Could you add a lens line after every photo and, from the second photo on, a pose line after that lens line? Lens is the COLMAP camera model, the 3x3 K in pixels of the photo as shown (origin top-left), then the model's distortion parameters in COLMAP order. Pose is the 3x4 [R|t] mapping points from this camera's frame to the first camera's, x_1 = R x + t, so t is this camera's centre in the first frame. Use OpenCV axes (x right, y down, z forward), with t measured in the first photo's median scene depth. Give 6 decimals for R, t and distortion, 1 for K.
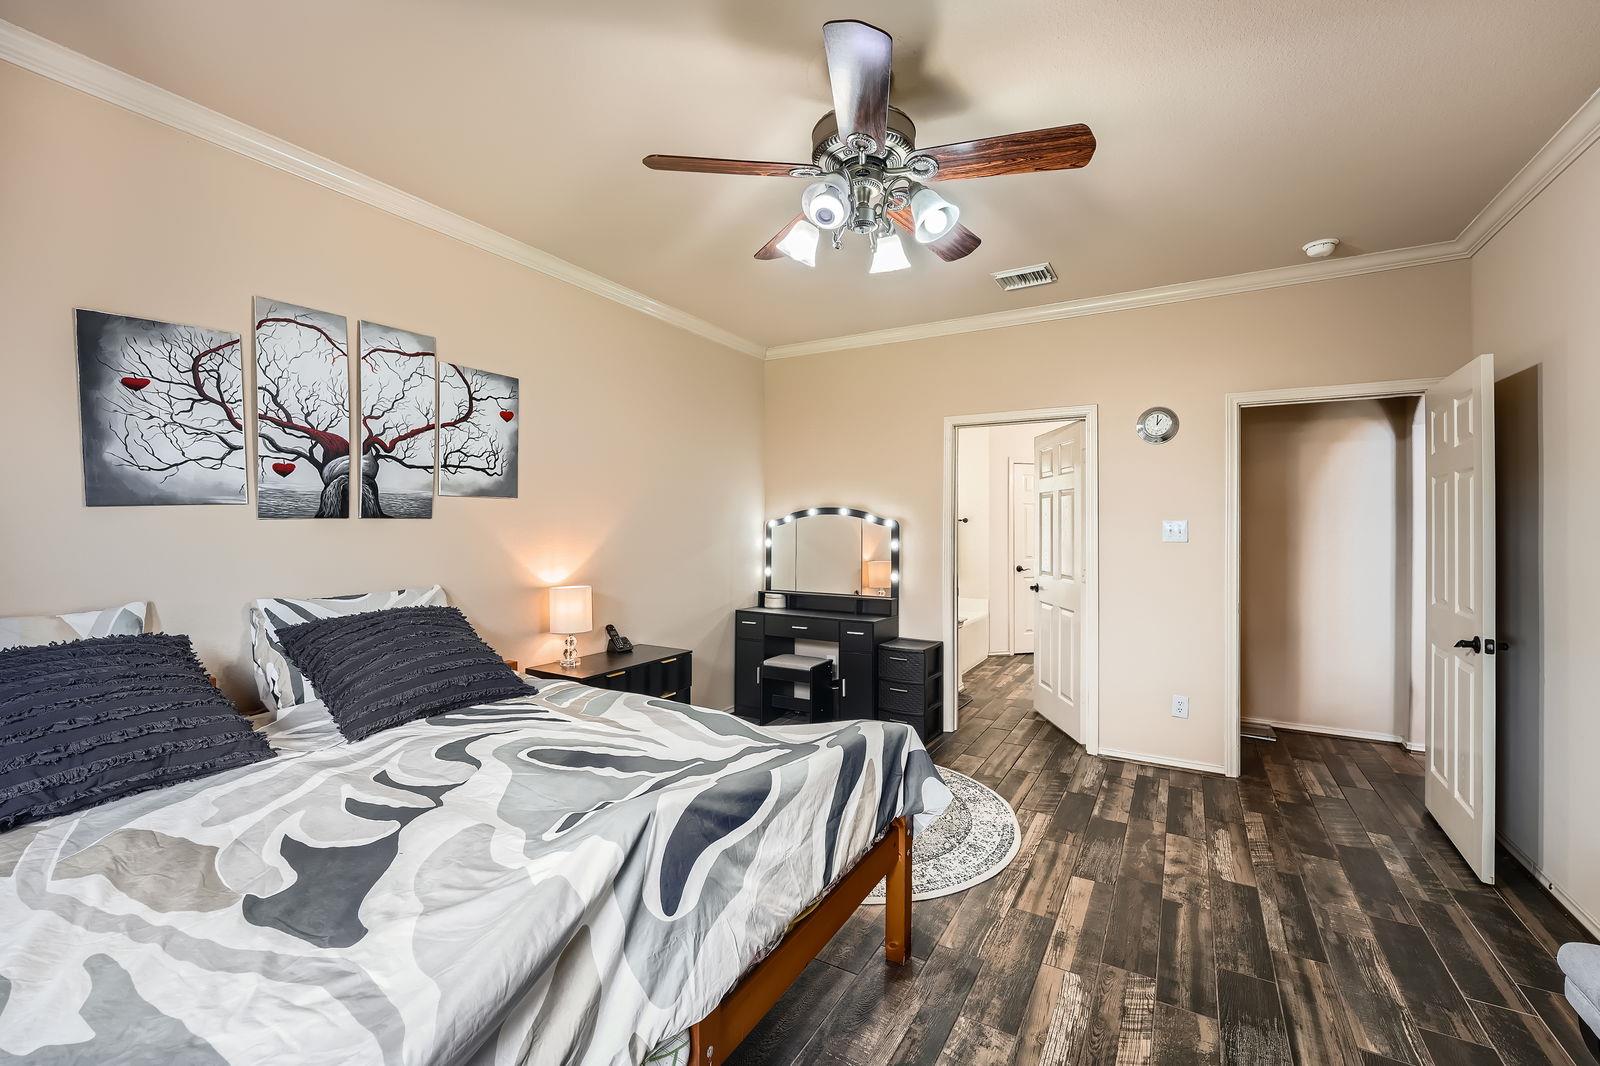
lens RADIAL K [[652.7, 0, 800.0], [0, 652.7, 533.0], [0, 0, 1]] dist [-0.000966, -0.000272]
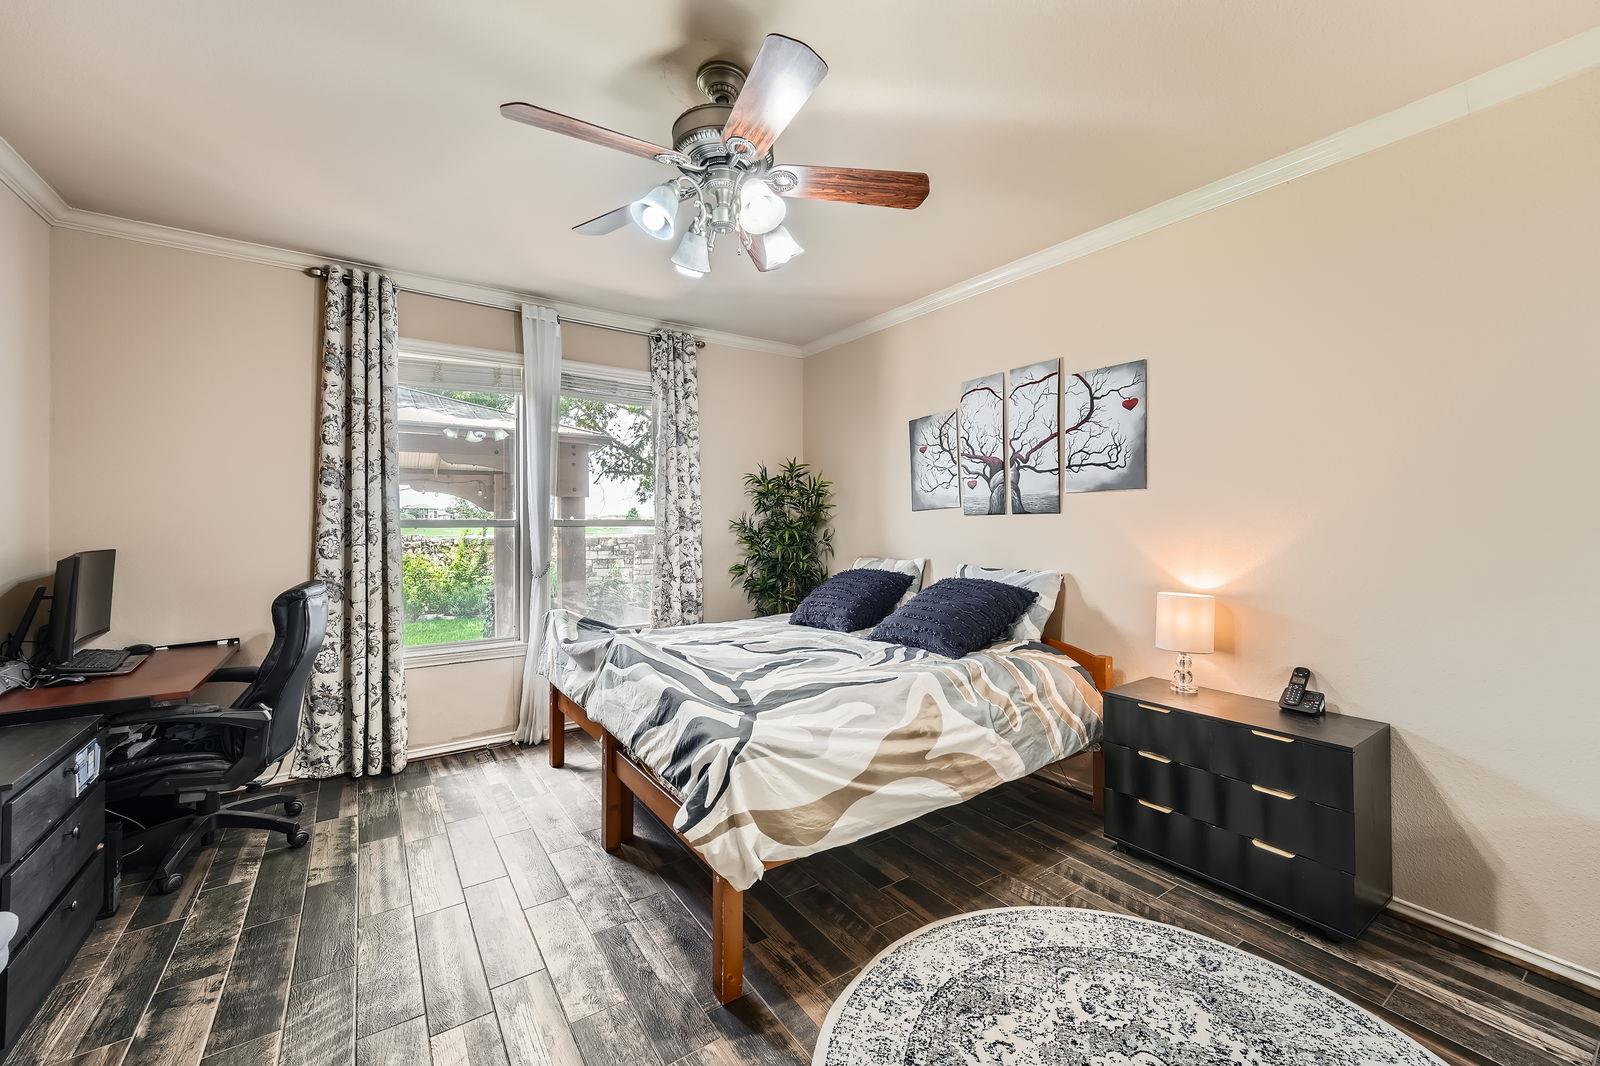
lens RADIAL K [[642.6, 0, 805.6], [0, 642.6, 513.9], [0, 0, 1]] dist [-0.000585, -0.000026]
pose [[-0.411743, -0.003571, -0.911293, 0.708534], [0.000743, 0.999991, -0.004254, -0.017936], [0.911300, -0.002429, -0.411736, 1.124466]]
